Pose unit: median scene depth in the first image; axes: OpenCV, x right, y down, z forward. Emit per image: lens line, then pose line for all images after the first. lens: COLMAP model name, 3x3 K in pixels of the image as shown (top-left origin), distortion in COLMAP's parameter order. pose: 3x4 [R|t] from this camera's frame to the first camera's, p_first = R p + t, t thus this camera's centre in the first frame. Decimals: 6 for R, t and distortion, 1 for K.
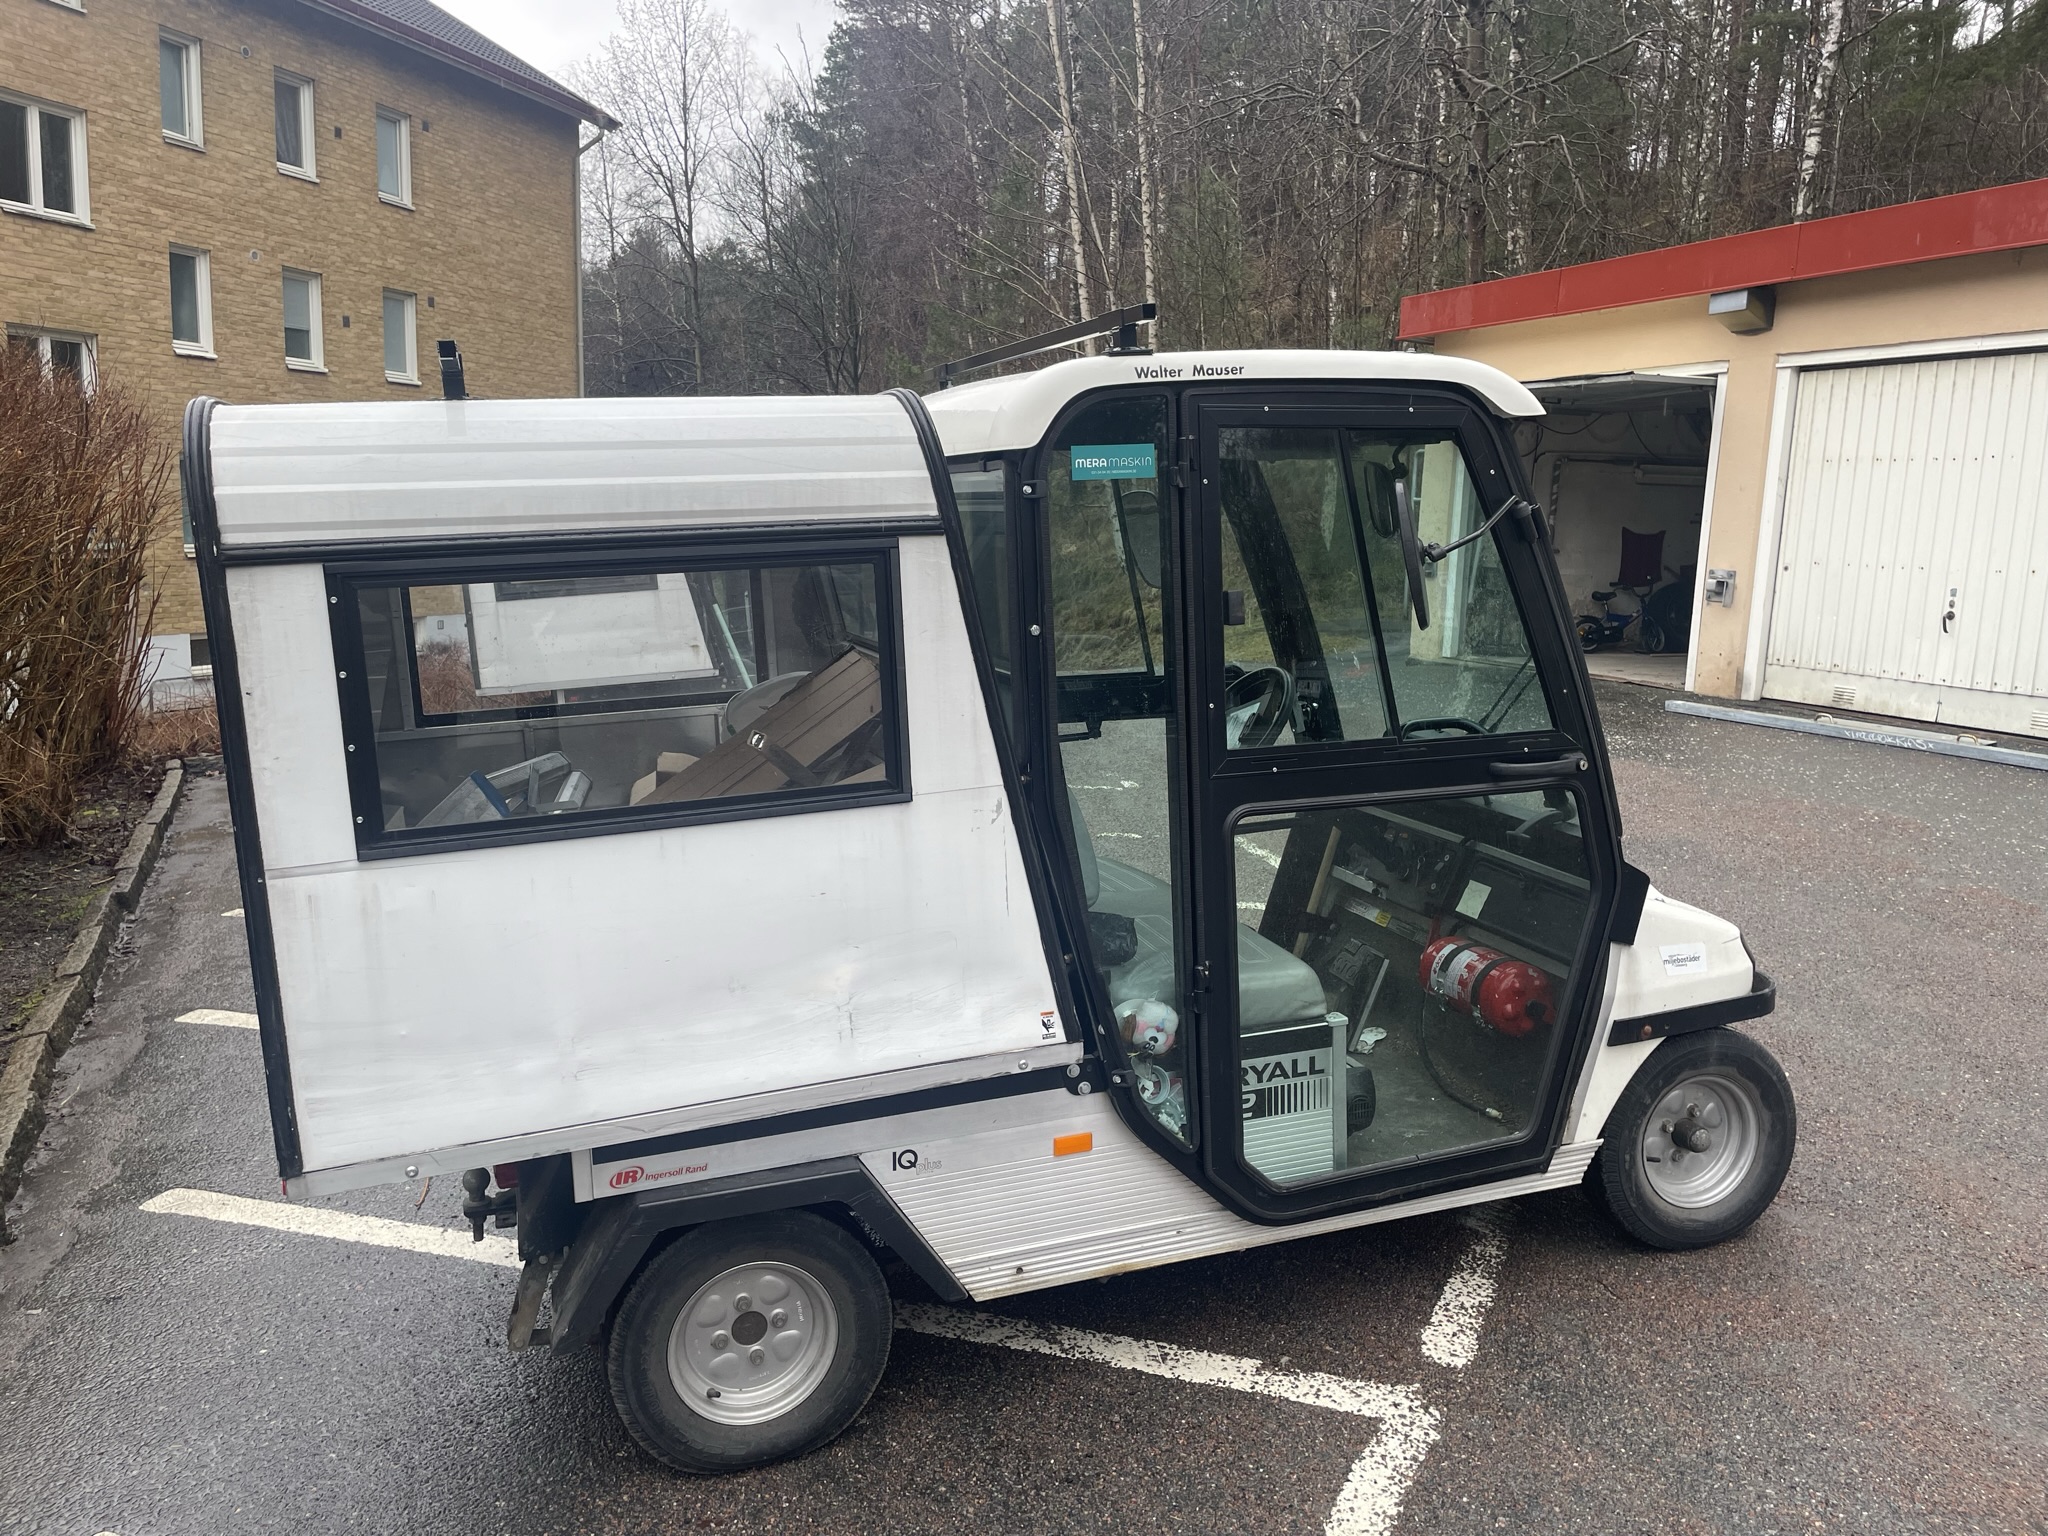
lens RADIAL K [[1550.4, 0, 1026.3], [0, 1550.4, 754.7], [0, 0, 1]] dist [0.072748, -0.099144]
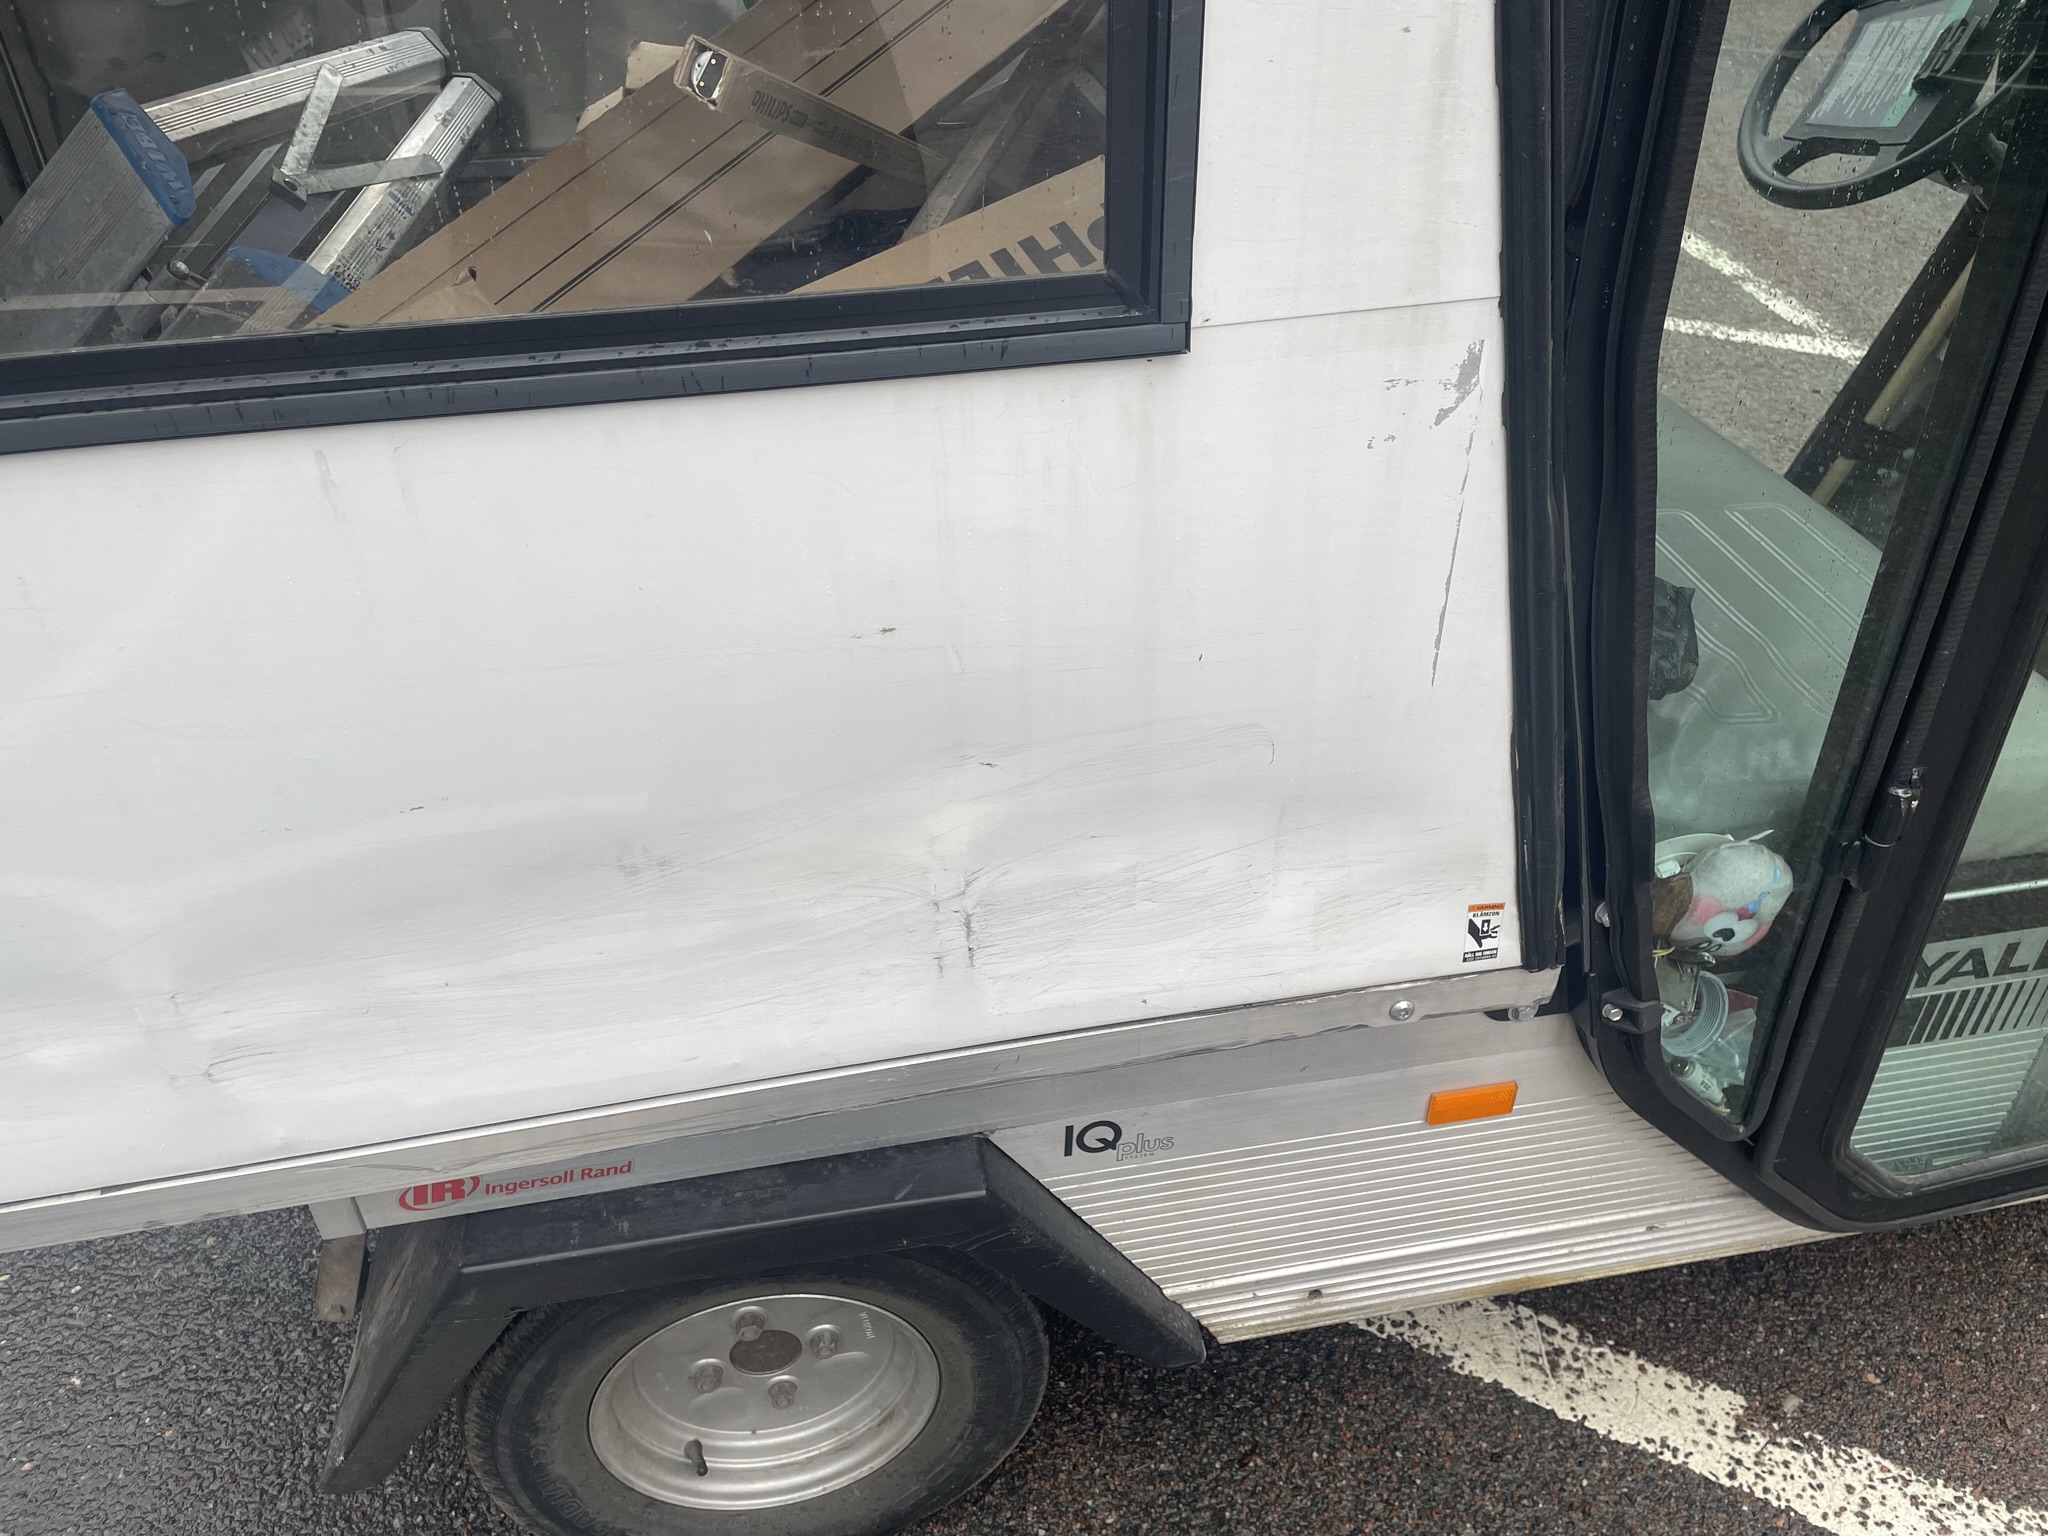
lens RADIAL K [[1550.4, 0, 1044.4], [0, 1550.4, 780.2], [0, 0, 1]] dist [0.072748, -0.099144]
pose [[0.990590, 0.099839, -0.093617, -0.058111], [-0.048302, 0.895019, 0.443404, -0.023995], [0.128059, -0.434710, 0.891419, 0.625592]]
